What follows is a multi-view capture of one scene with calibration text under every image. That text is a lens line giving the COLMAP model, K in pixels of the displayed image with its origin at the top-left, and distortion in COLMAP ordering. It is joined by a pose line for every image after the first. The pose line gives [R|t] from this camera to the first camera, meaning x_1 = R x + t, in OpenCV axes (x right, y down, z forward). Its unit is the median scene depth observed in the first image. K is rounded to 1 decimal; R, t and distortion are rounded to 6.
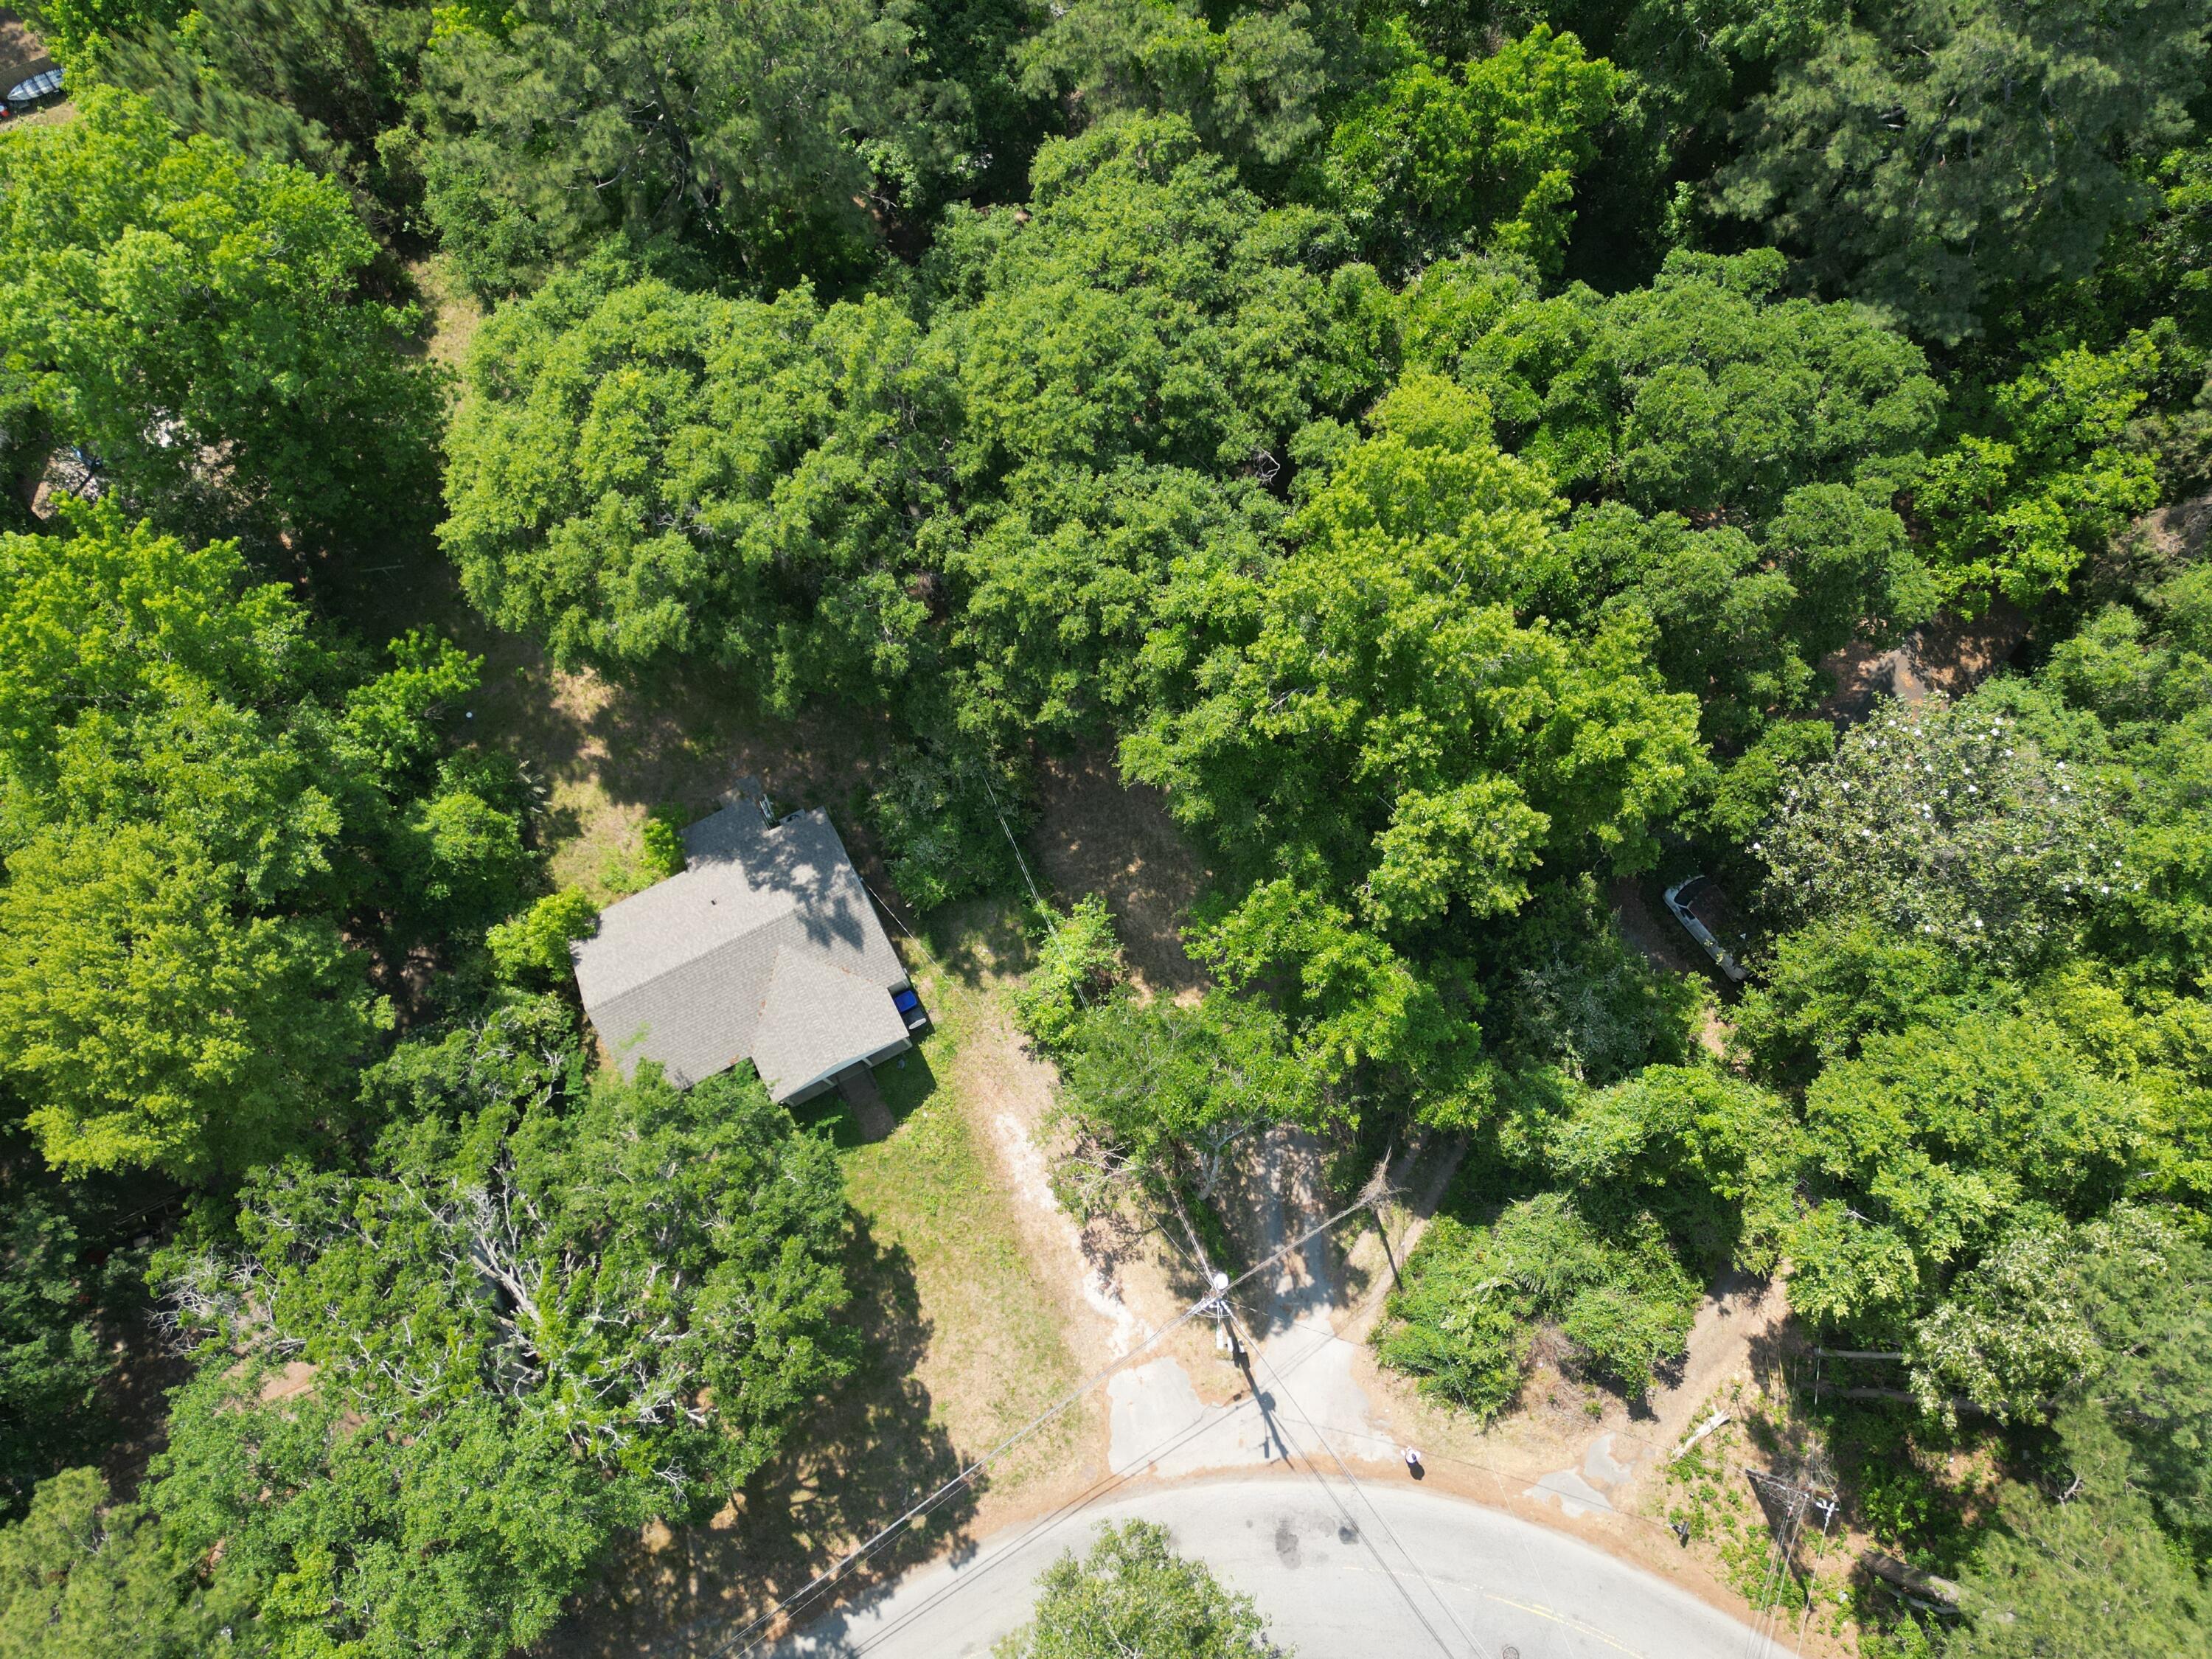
lens RADIAL K [[1552.6, 0, 1102.0], [0, 1552.6, 827.1], [0, 0, 1]] dist [0.077991, -0.074748]
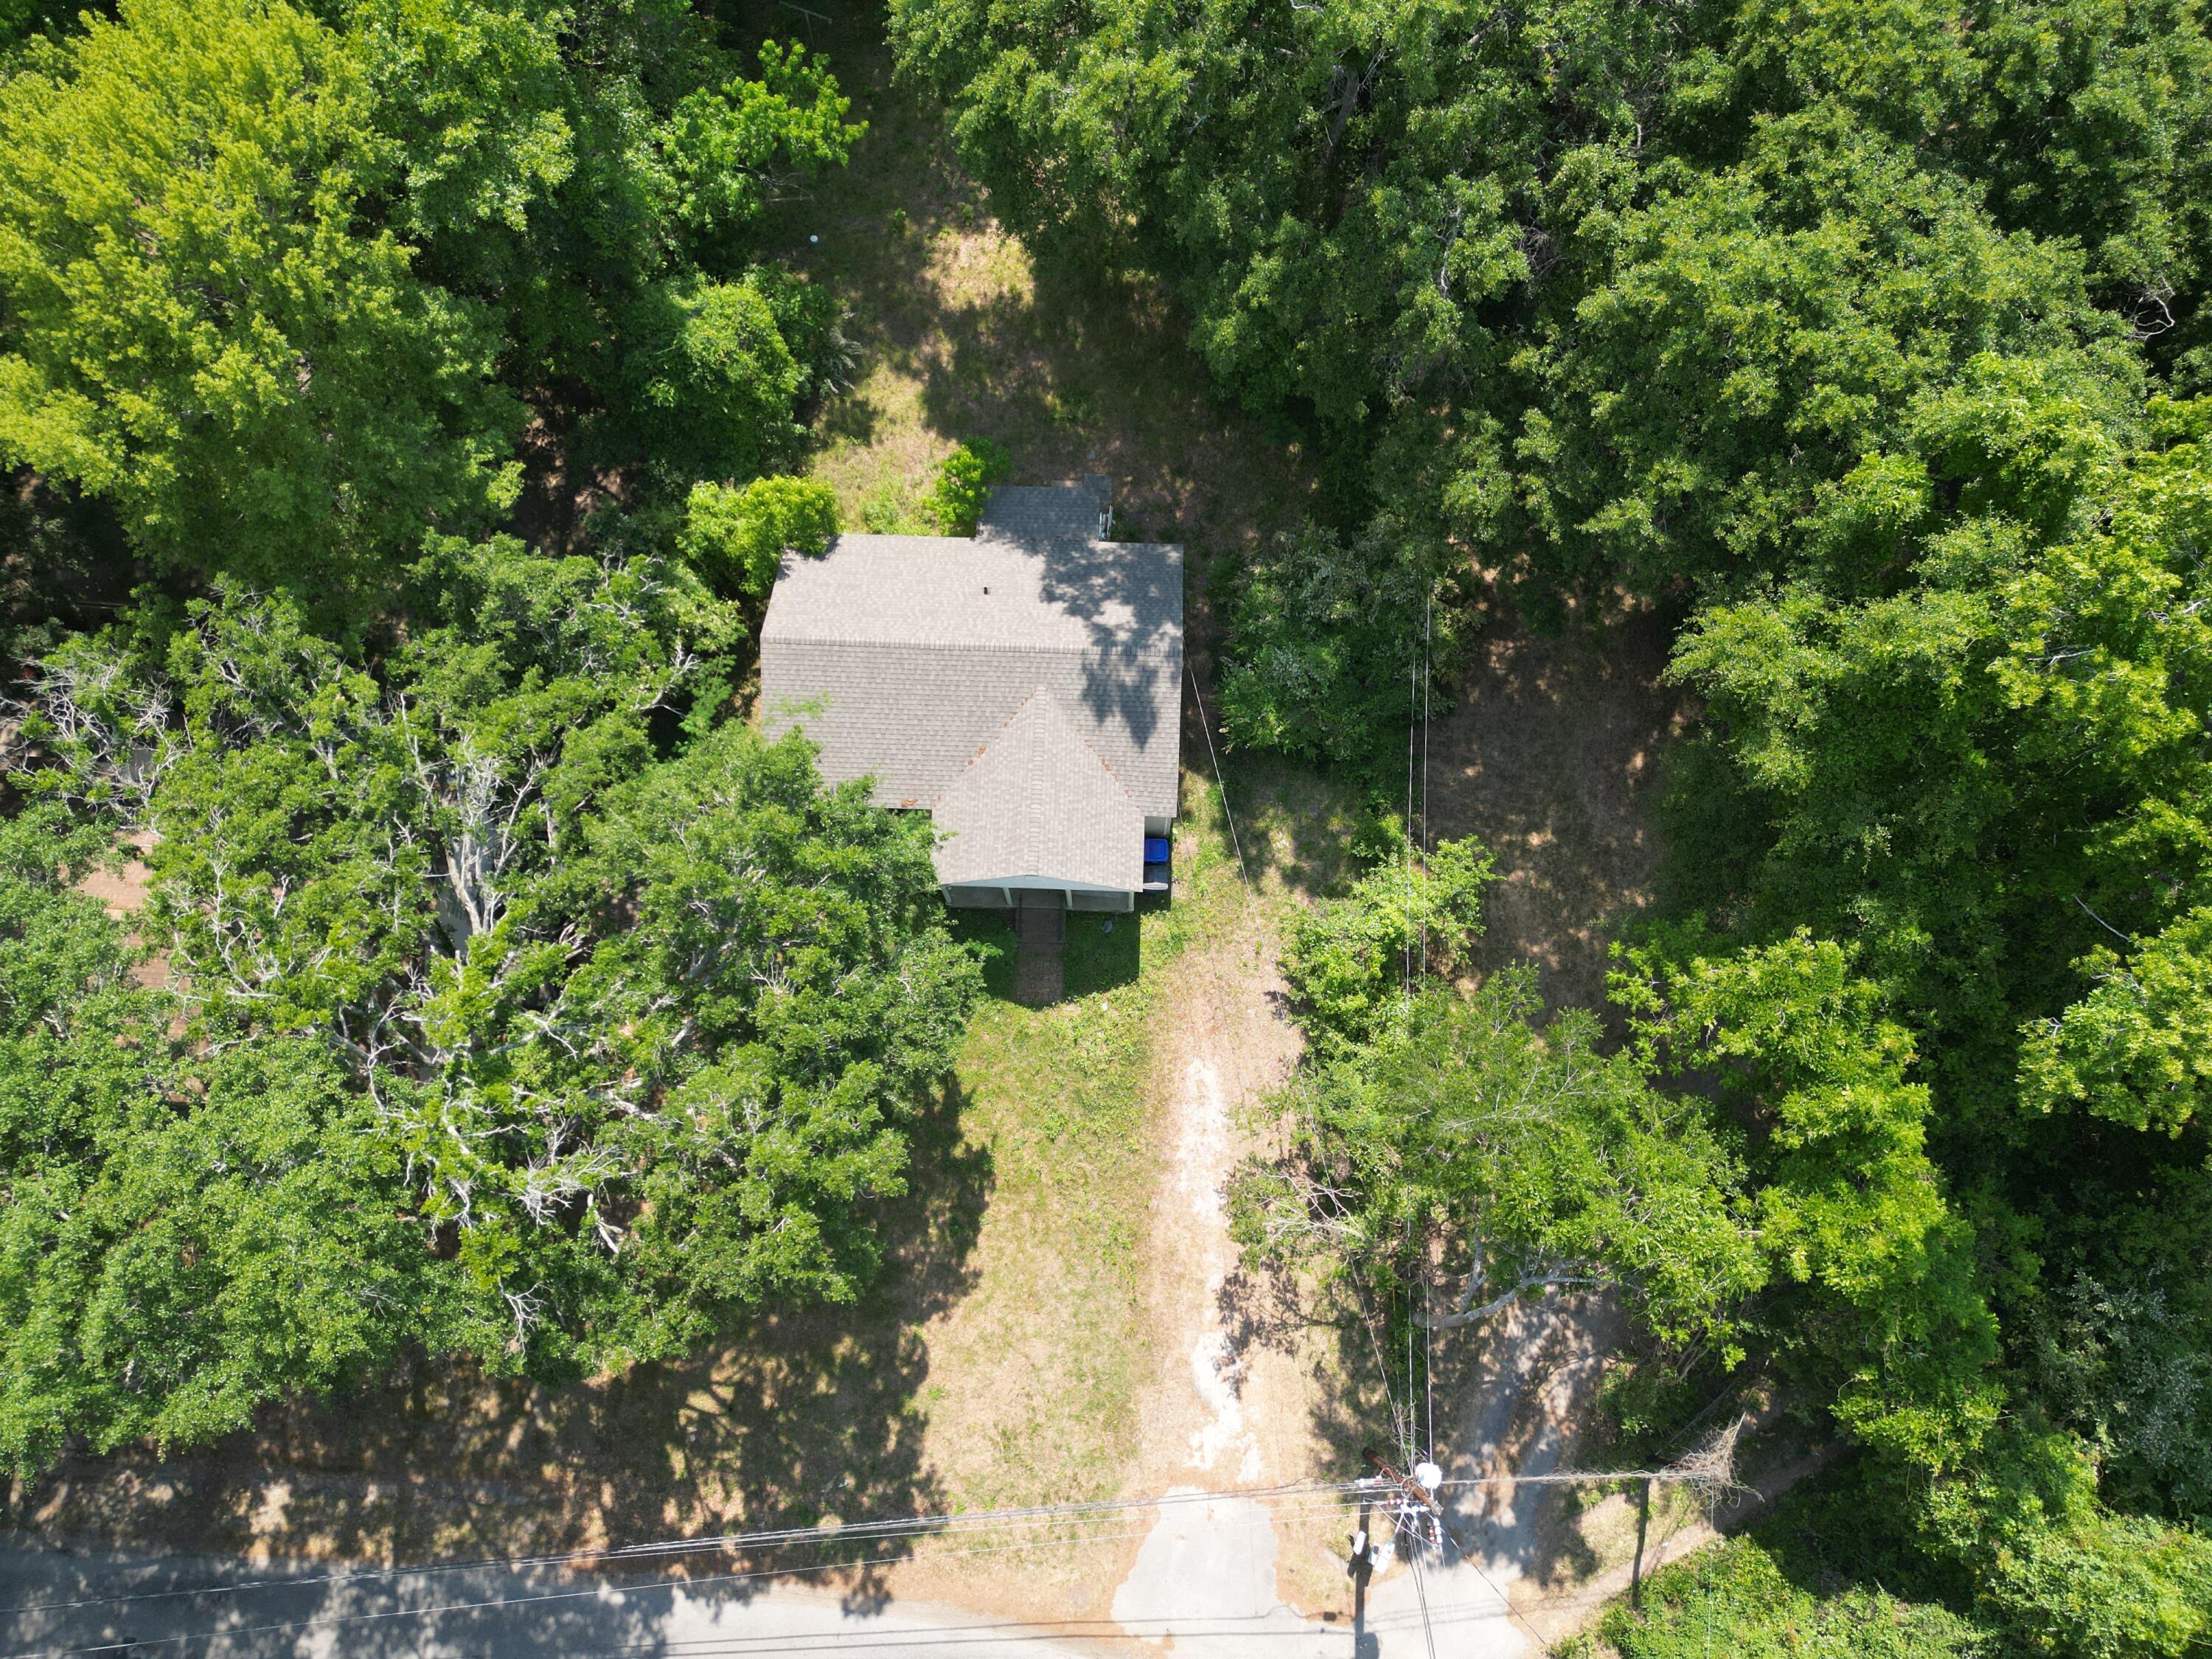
lens RADIAL K [[1552.6, 0, 1103.6], [0, 1552.6, 835.3], [0, 0, 1]] dist [0.077991, -0.074748]
pose [[0.873617, 0.469776, -0.126900, -0.070870], [-0.468355, 0.882508, 0.042694, 0.099560], [0.132047, 0.022136, 0.990996, 0.354997]]
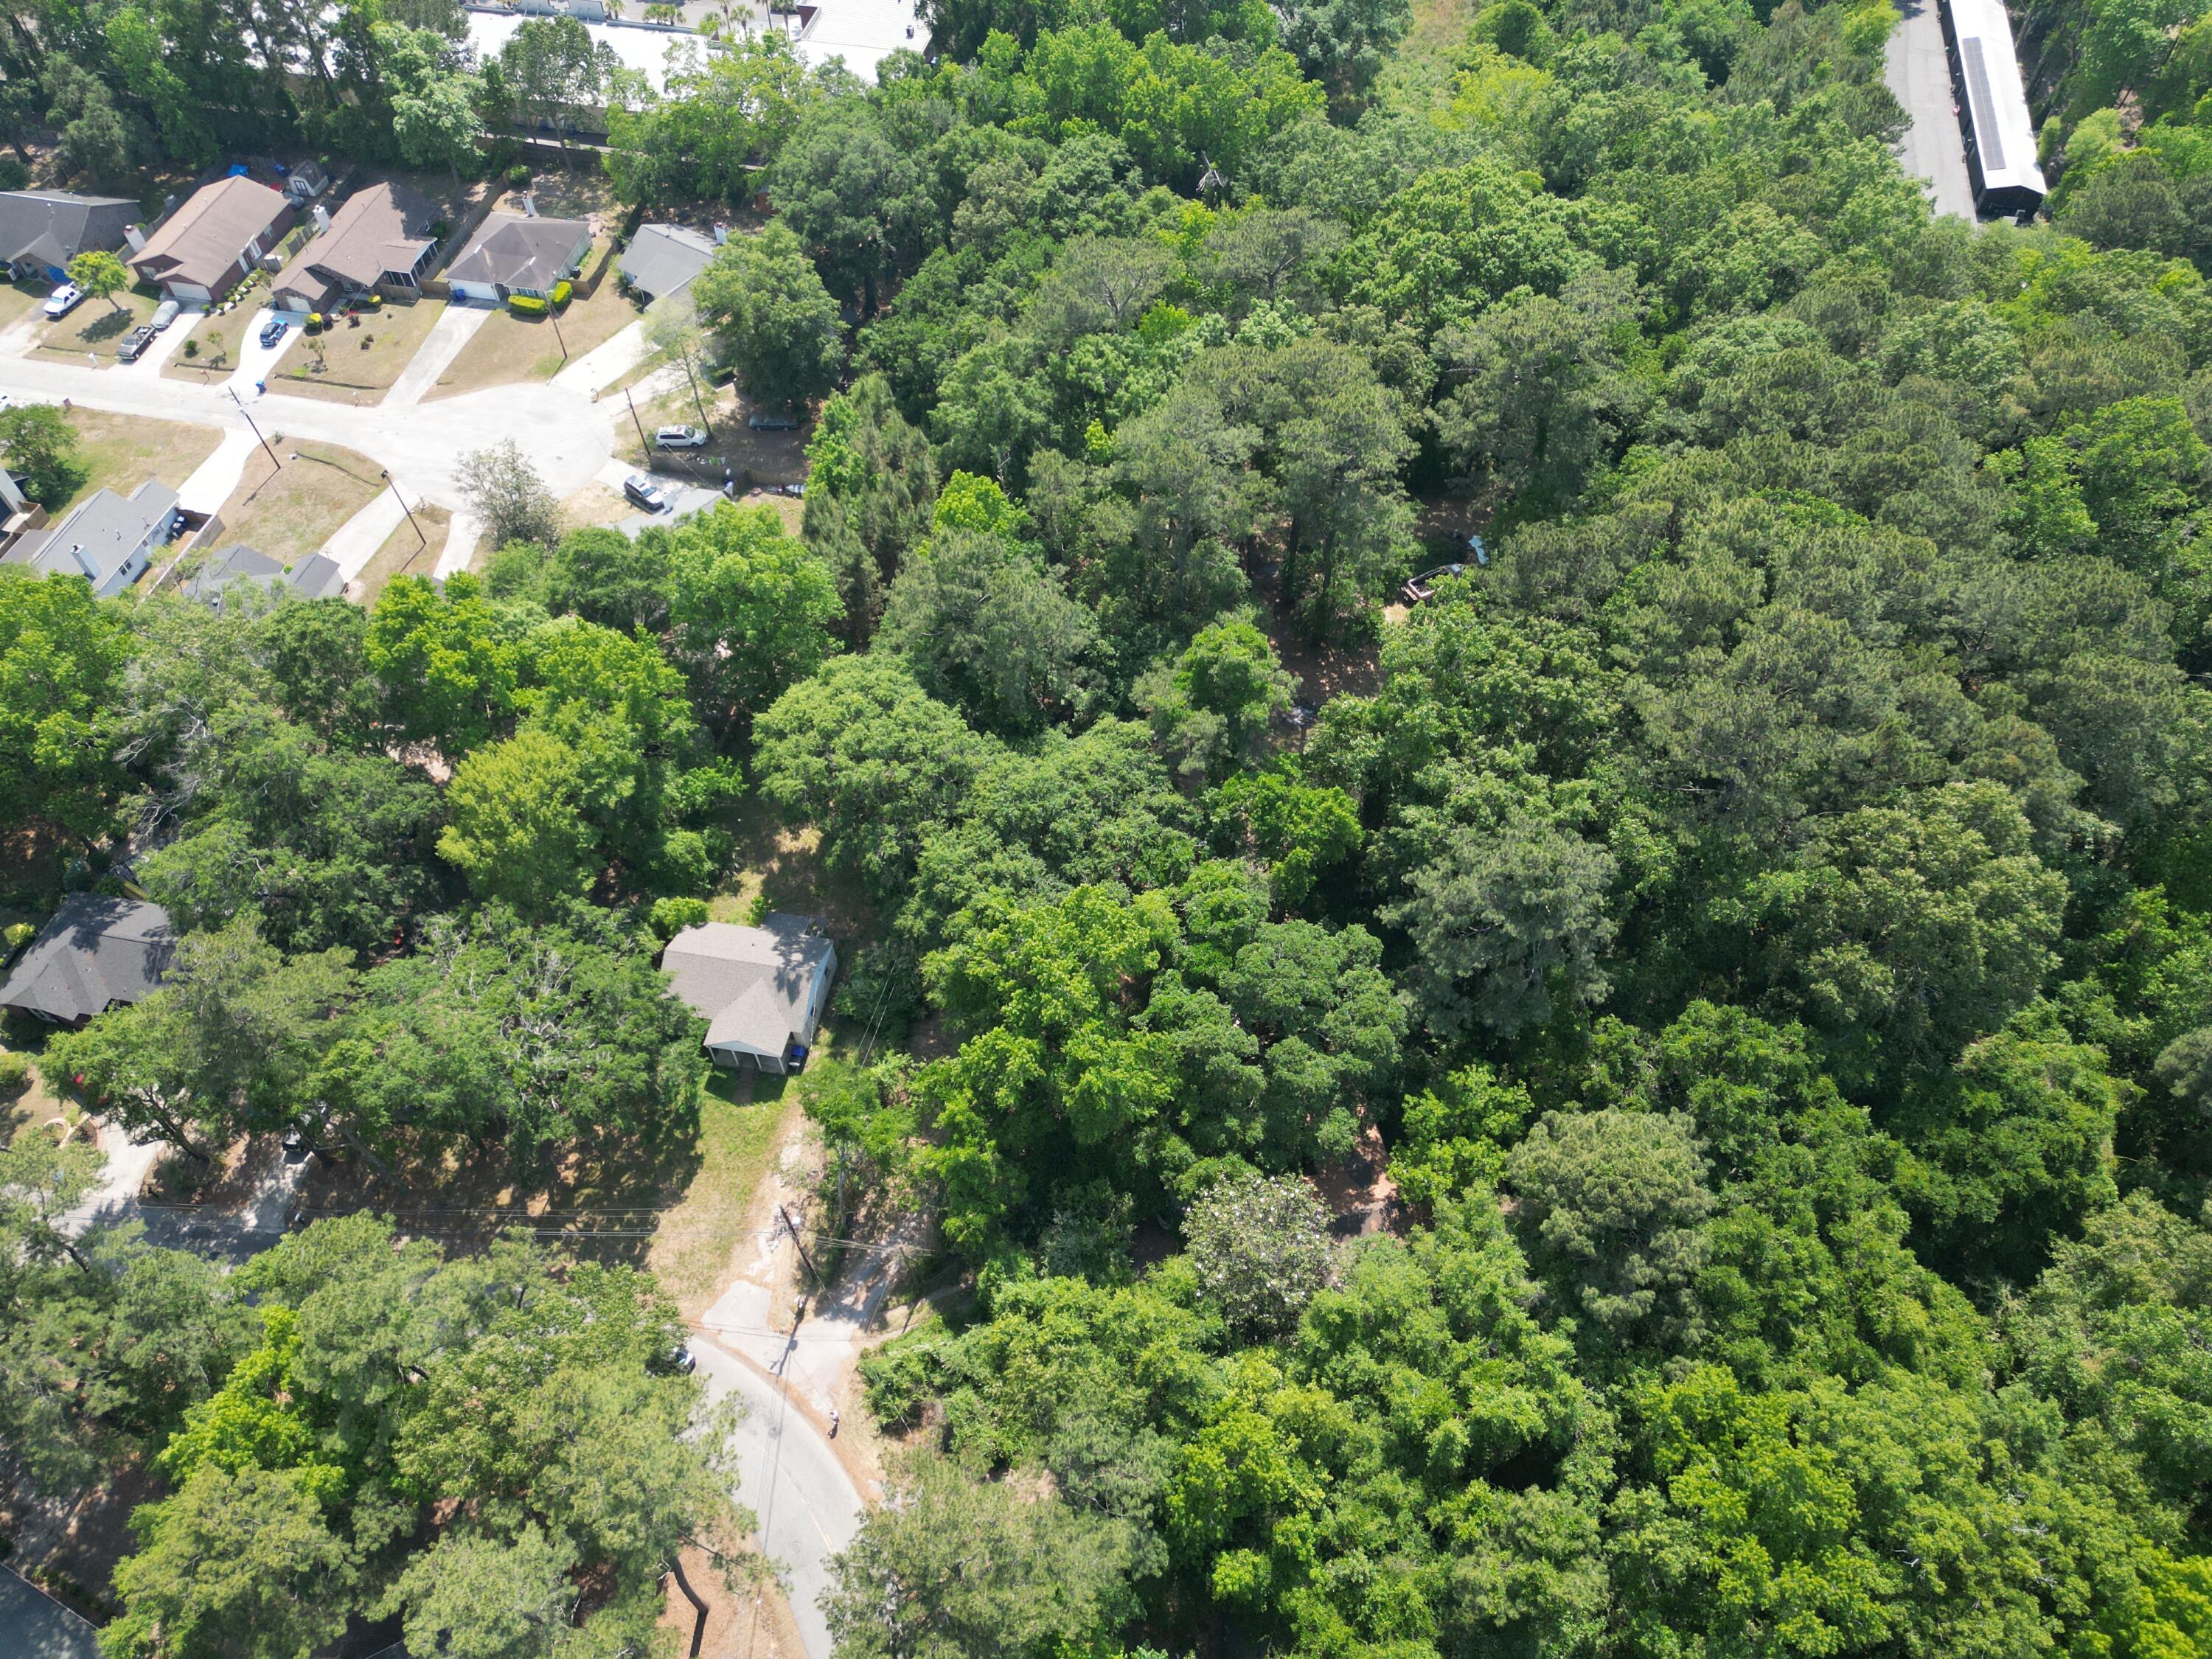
lens RADIAL K [[1552.6, 0, 1106.1], [0, 1552.6, 826.5], [0, 0, 1]] dist [0.077991, -0.074748]
pose [[0.793821, 0.486152, -0.365382, 0.776050], [-0.584158, 0.776635, -0.235792, 0.144809], [0.169137, 0.400618, 0.900499, -0.743021]]
